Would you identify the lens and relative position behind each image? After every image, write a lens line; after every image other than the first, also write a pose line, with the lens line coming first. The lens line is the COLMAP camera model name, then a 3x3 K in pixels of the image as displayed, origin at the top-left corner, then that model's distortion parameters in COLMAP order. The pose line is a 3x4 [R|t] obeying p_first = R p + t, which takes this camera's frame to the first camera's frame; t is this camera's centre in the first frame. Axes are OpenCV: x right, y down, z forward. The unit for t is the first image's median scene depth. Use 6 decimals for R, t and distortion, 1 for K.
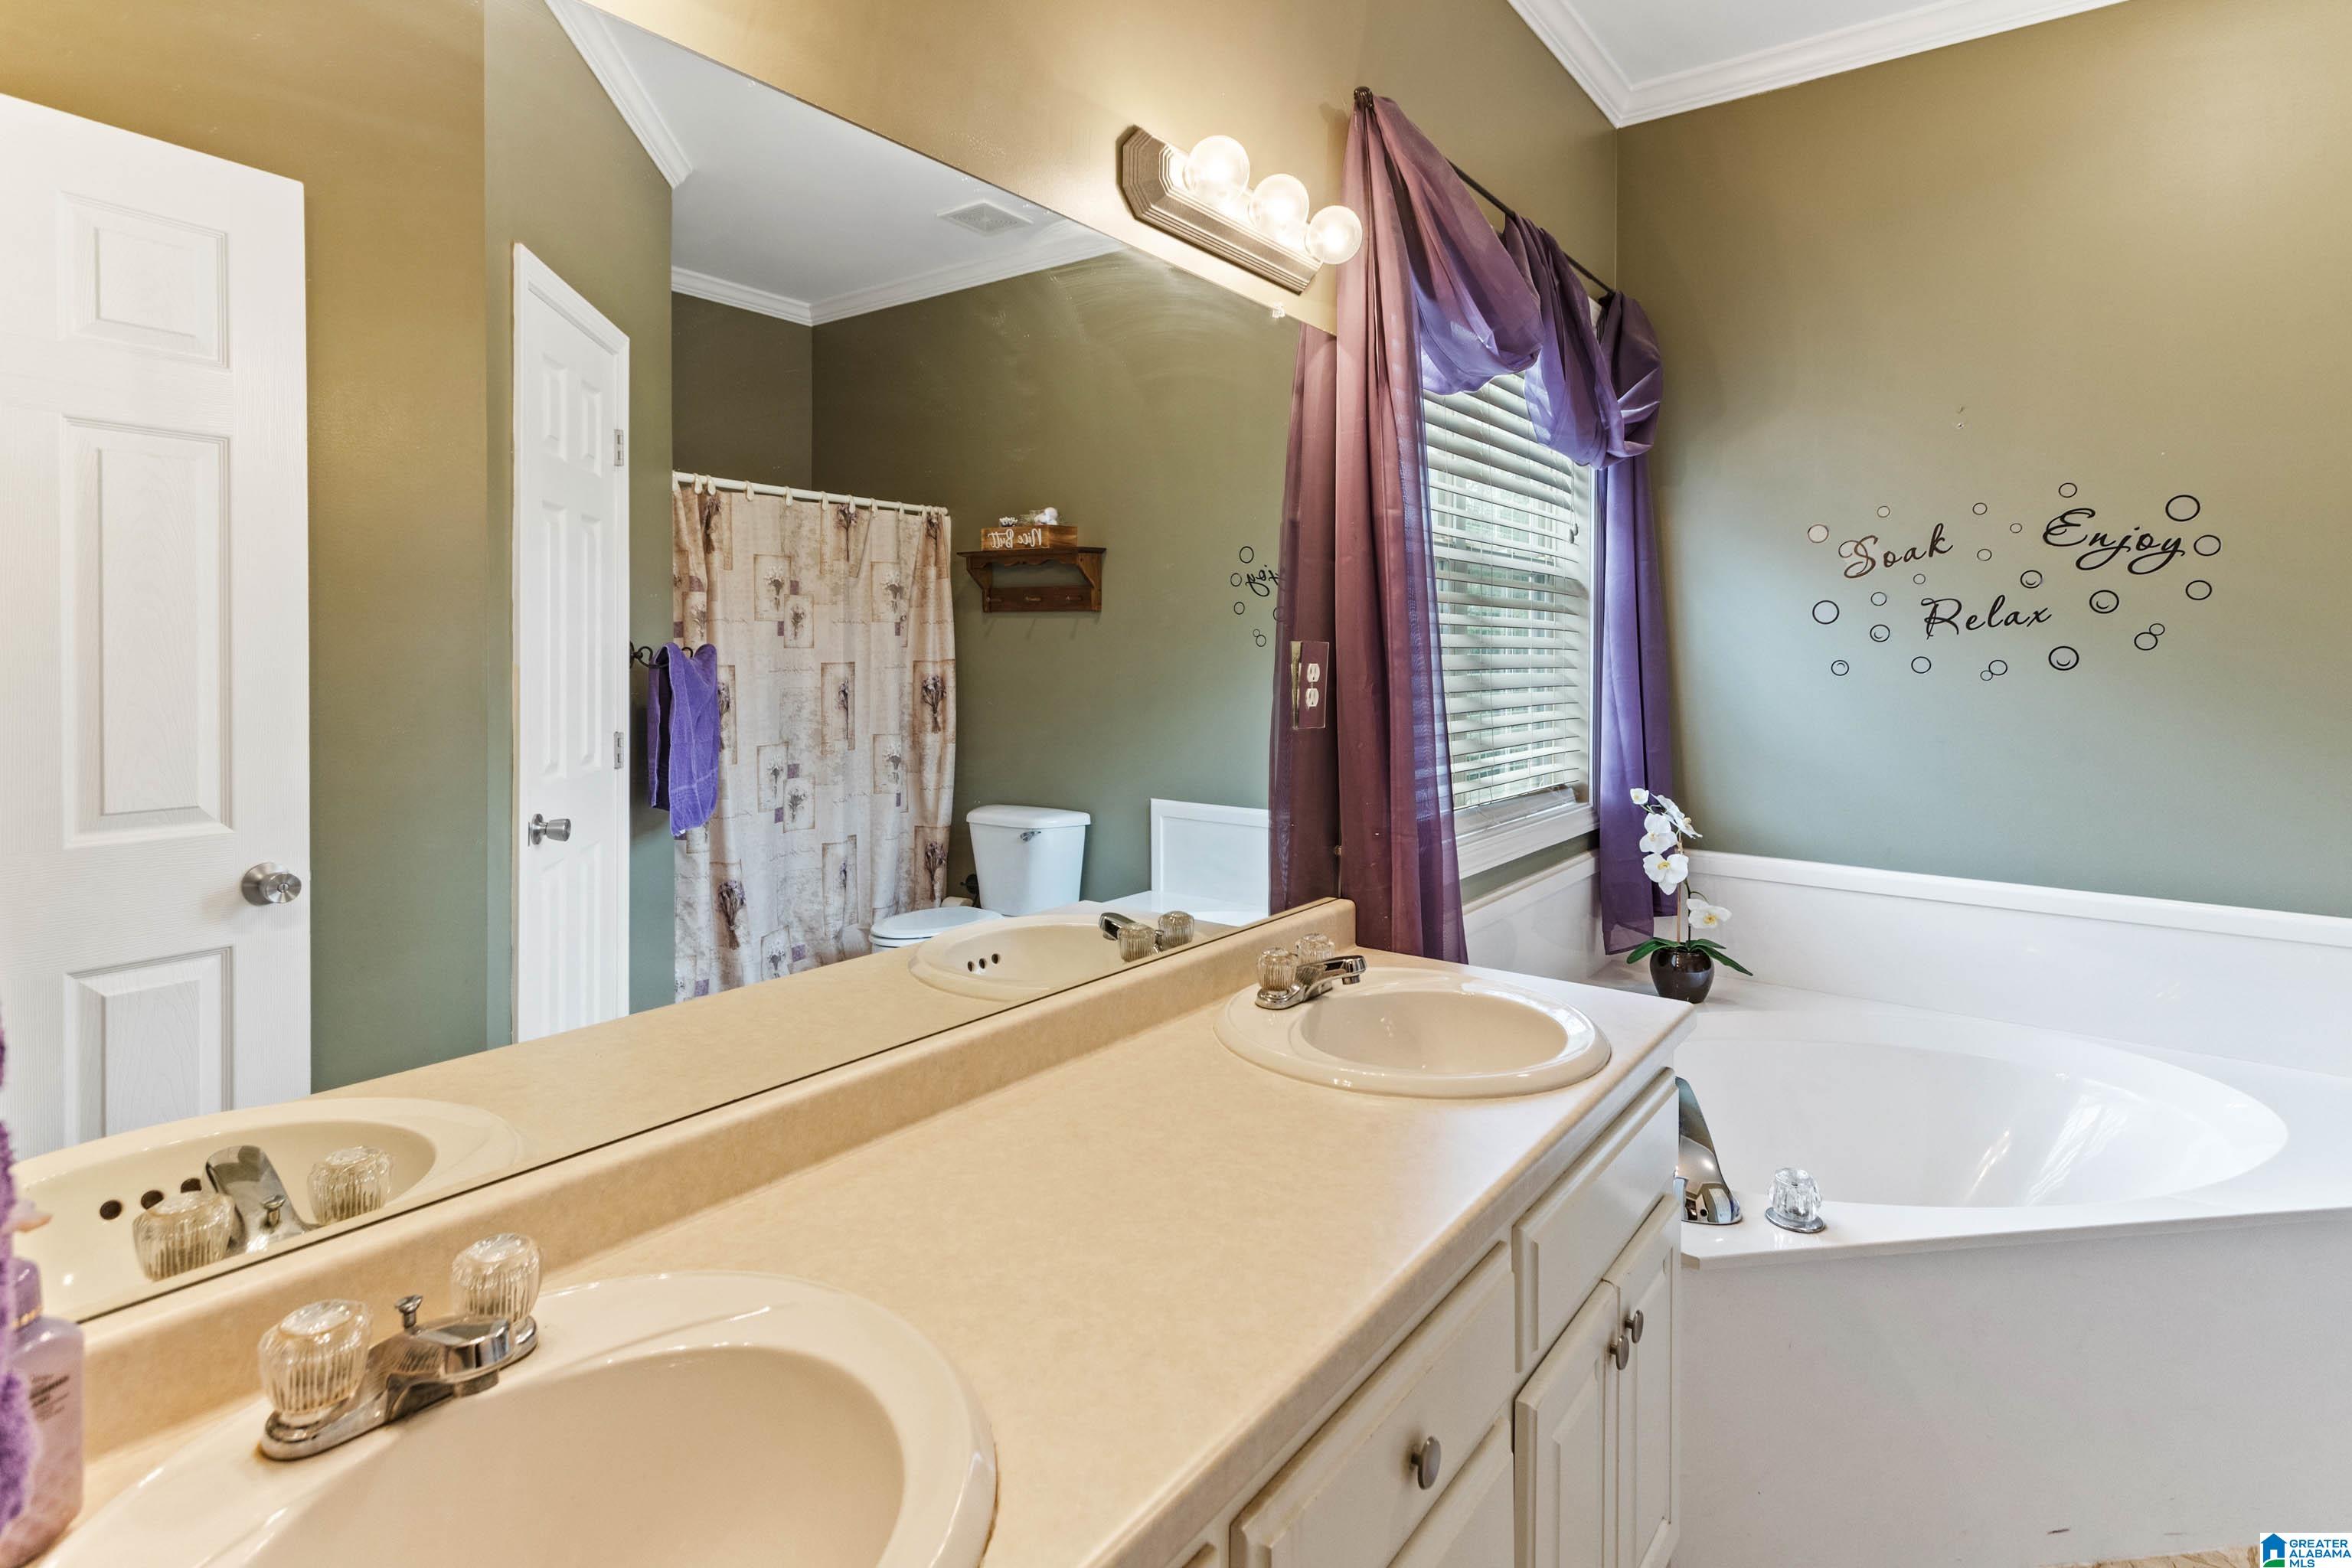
lens RADIAL K [[1217.0, 0, 1173.0], [0, 1217.0, 683.6], [0, 0, 1]] dist [0.000156, 0.009683]
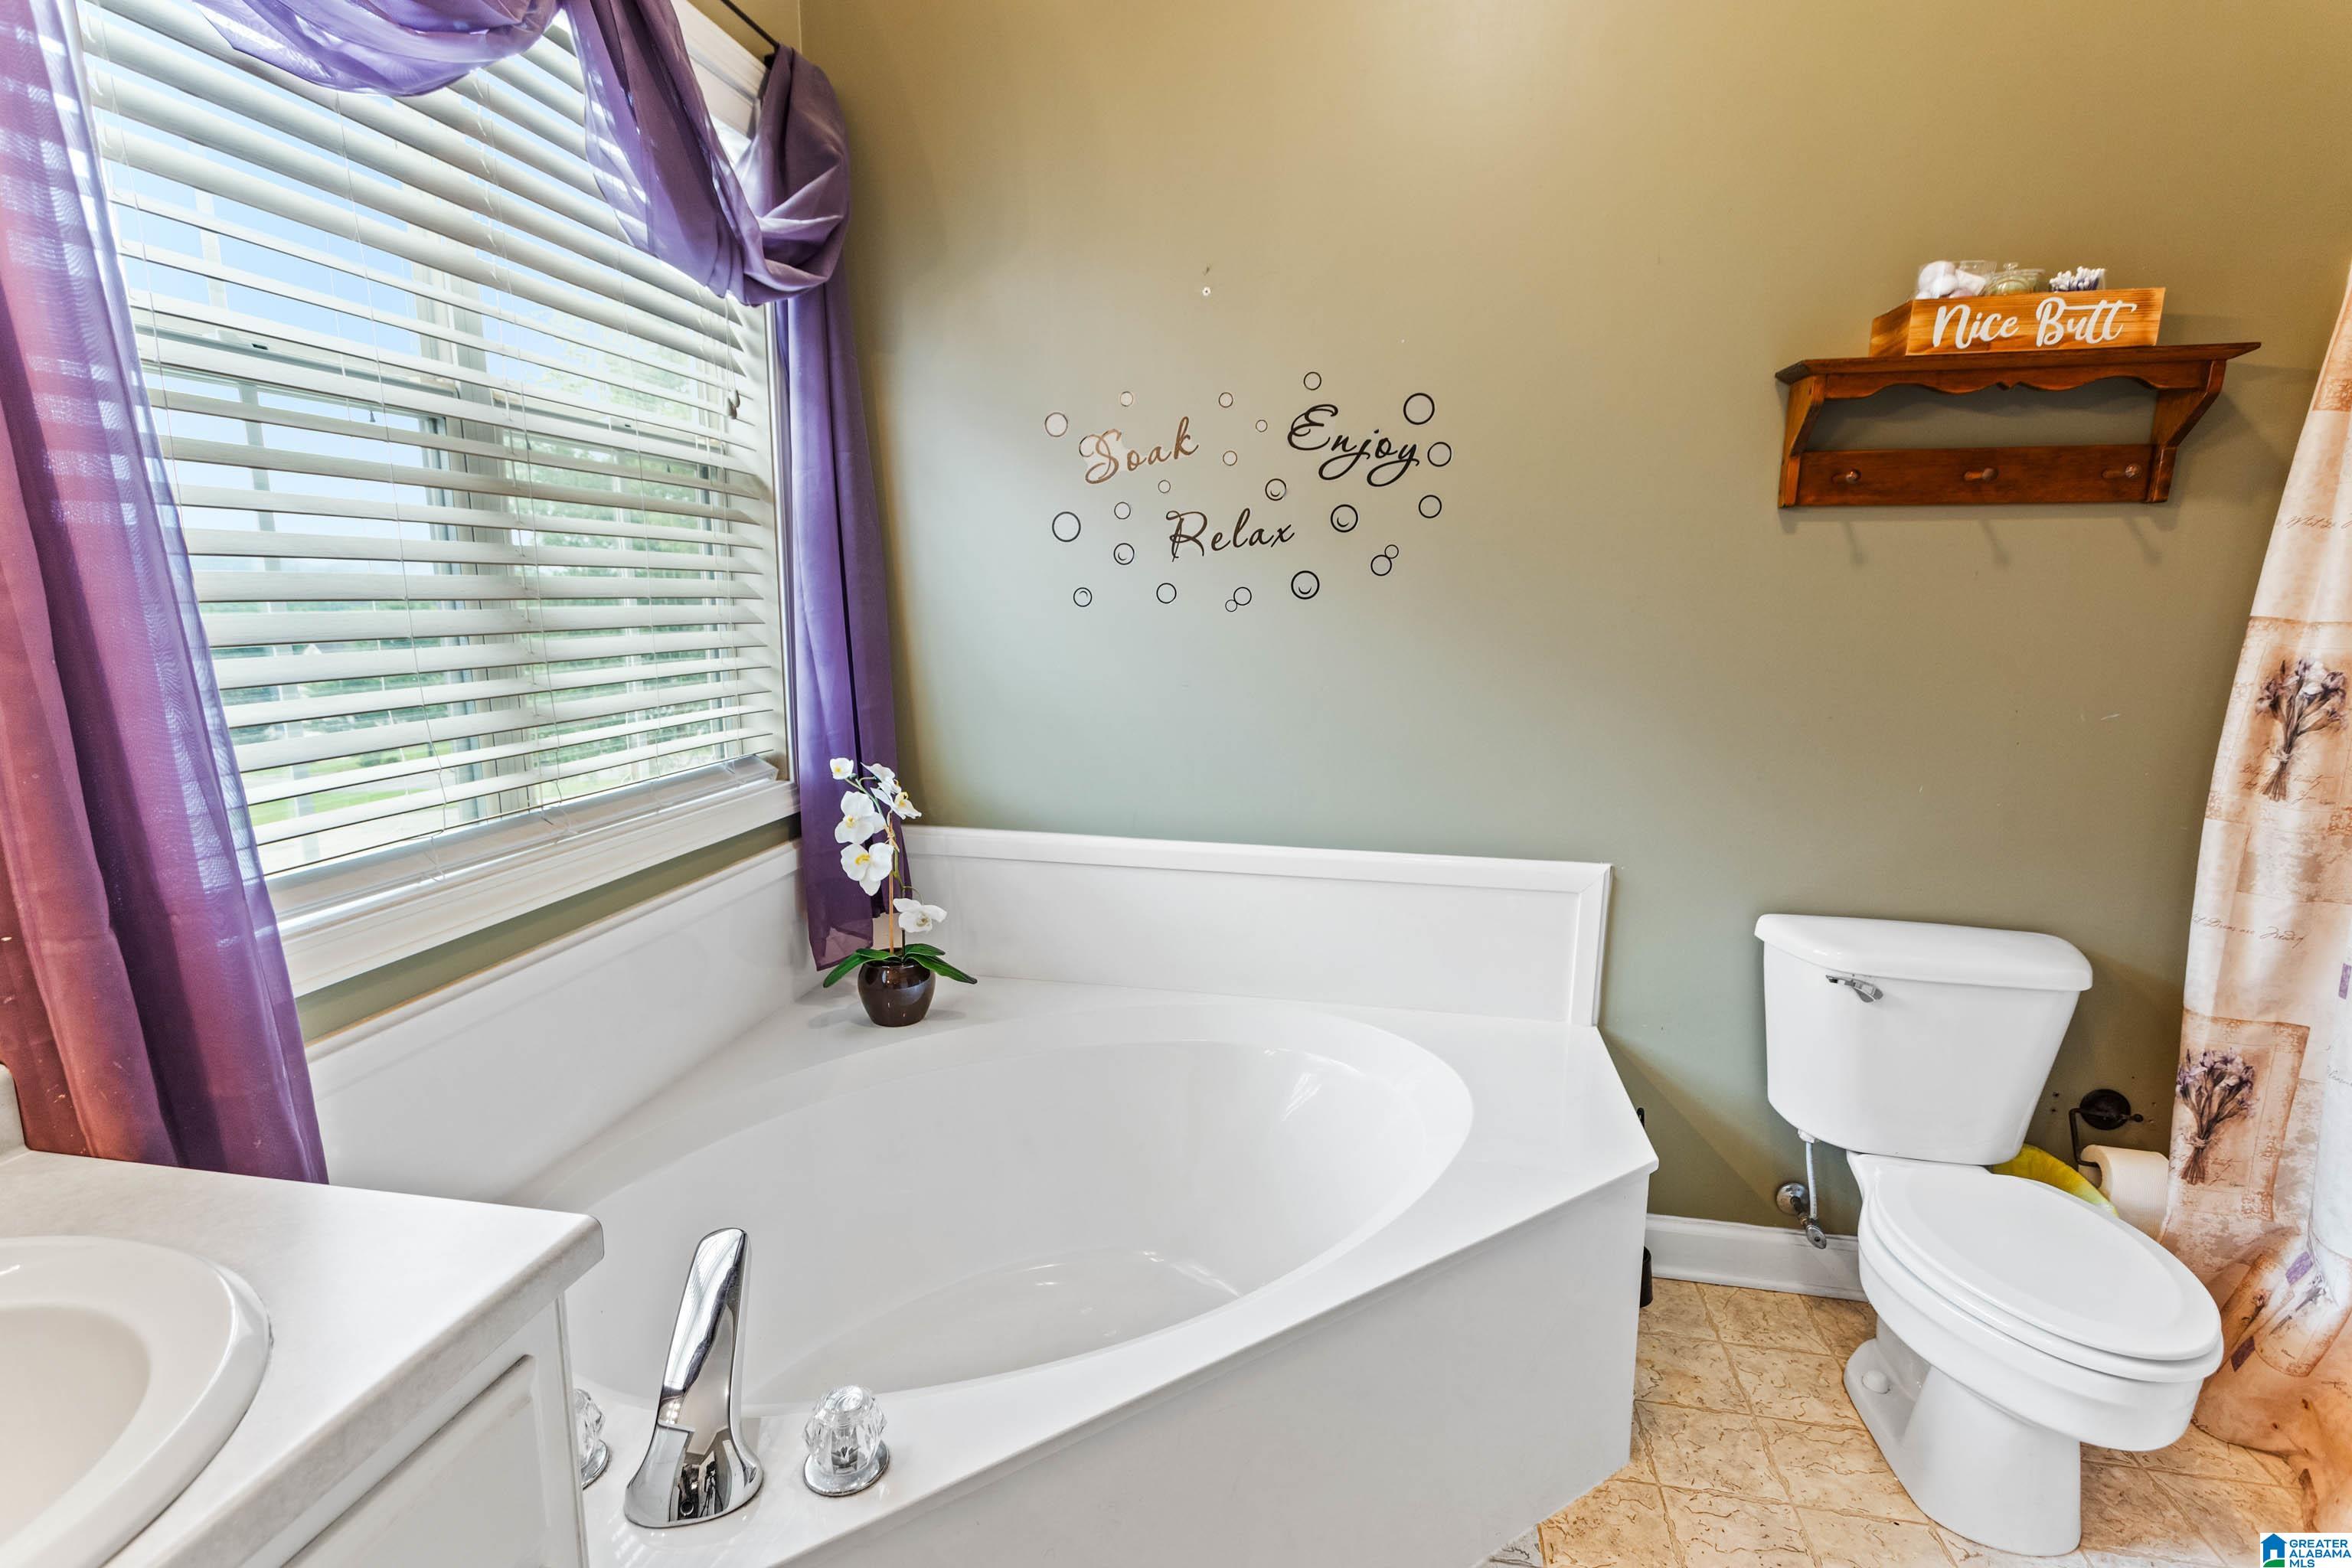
lens RADIAL K [[956.2, 0, 1176.0], [0, 956.2, 784.0], [0, 0, 1]] dist [-0.014731, 0.000083]
pose [[0.912016, -0.078802, 0.402512, 0.345962], [0.008212, 0.984682, 0.174169, -0.000497], [-0.410071, -0.155539, 0.898693, 0.388583]]
